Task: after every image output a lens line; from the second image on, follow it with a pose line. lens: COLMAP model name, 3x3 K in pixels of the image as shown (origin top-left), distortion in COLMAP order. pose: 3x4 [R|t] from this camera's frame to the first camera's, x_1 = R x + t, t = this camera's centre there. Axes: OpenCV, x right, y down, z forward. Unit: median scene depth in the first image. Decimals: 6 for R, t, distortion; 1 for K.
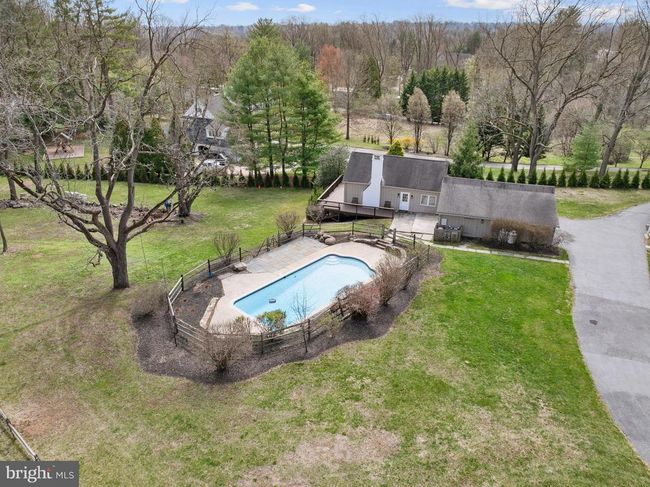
lens RADIAL K [[455.0, 0, 324.5], [0, 455.0, 245.2], [0, 0, 1]] dist [-0.023531, -0.002709]
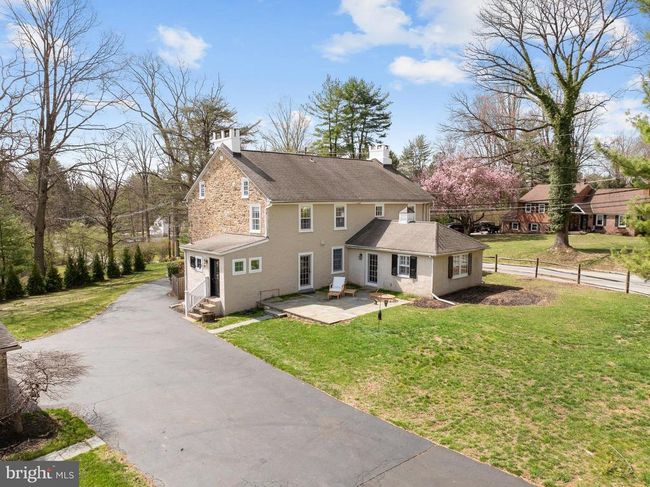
lens RADIAL K [[455.0, 0, 323.2], [0, 455.0, 241.6], [0, 0, 1]] dist [-0.023531, -0.002709]
pose [[0.371448, -0.085603, 0.924499, 0.297919], [0.412212, 0.907427, -0.081597, 0.004155], [-0.831930, 0.411399, 0.372348, 0.633697]]
